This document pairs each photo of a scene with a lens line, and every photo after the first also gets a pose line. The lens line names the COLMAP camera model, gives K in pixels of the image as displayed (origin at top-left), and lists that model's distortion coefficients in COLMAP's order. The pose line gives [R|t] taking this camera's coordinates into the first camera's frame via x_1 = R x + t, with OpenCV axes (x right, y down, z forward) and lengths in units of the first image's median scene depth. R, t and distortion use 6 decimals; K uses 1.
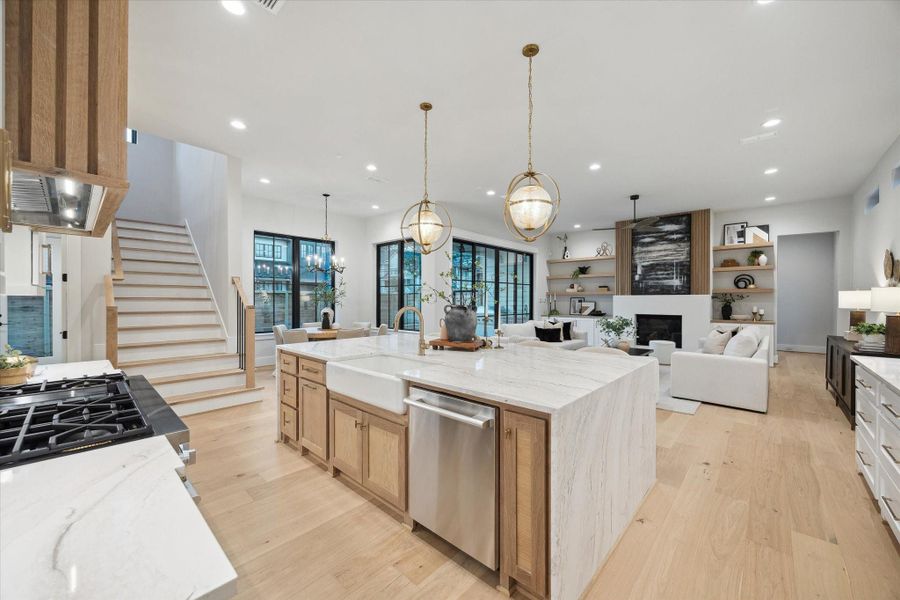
lens RADIAL K [[343.2, 0, 450.6], [0, 343.2, 303.8], [0, 0, 1]] dist [-0.000335, -0.000006]
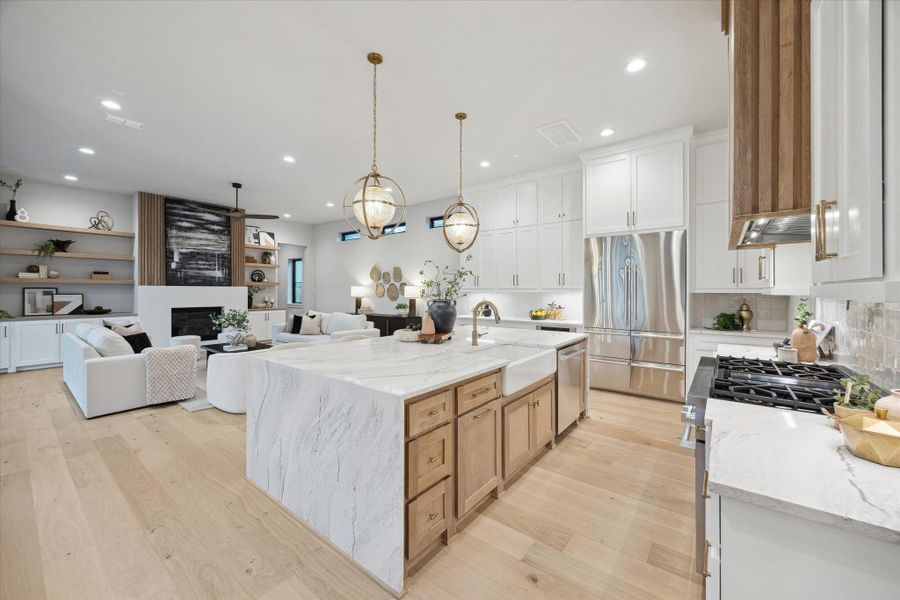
lens RADIAL K [[351.7, 0, 451.3], [0, 351.7, 292.4], [0, 0, 1]] dist [-0.000060, -0.000146]
pose [[-0.079941, -0.007432, 0.996772, -0.417325], [0.008738, 0.999929, 0.008157, -0.010627], [-0.996761, 0.009361, -0.079870, 0.402558]]
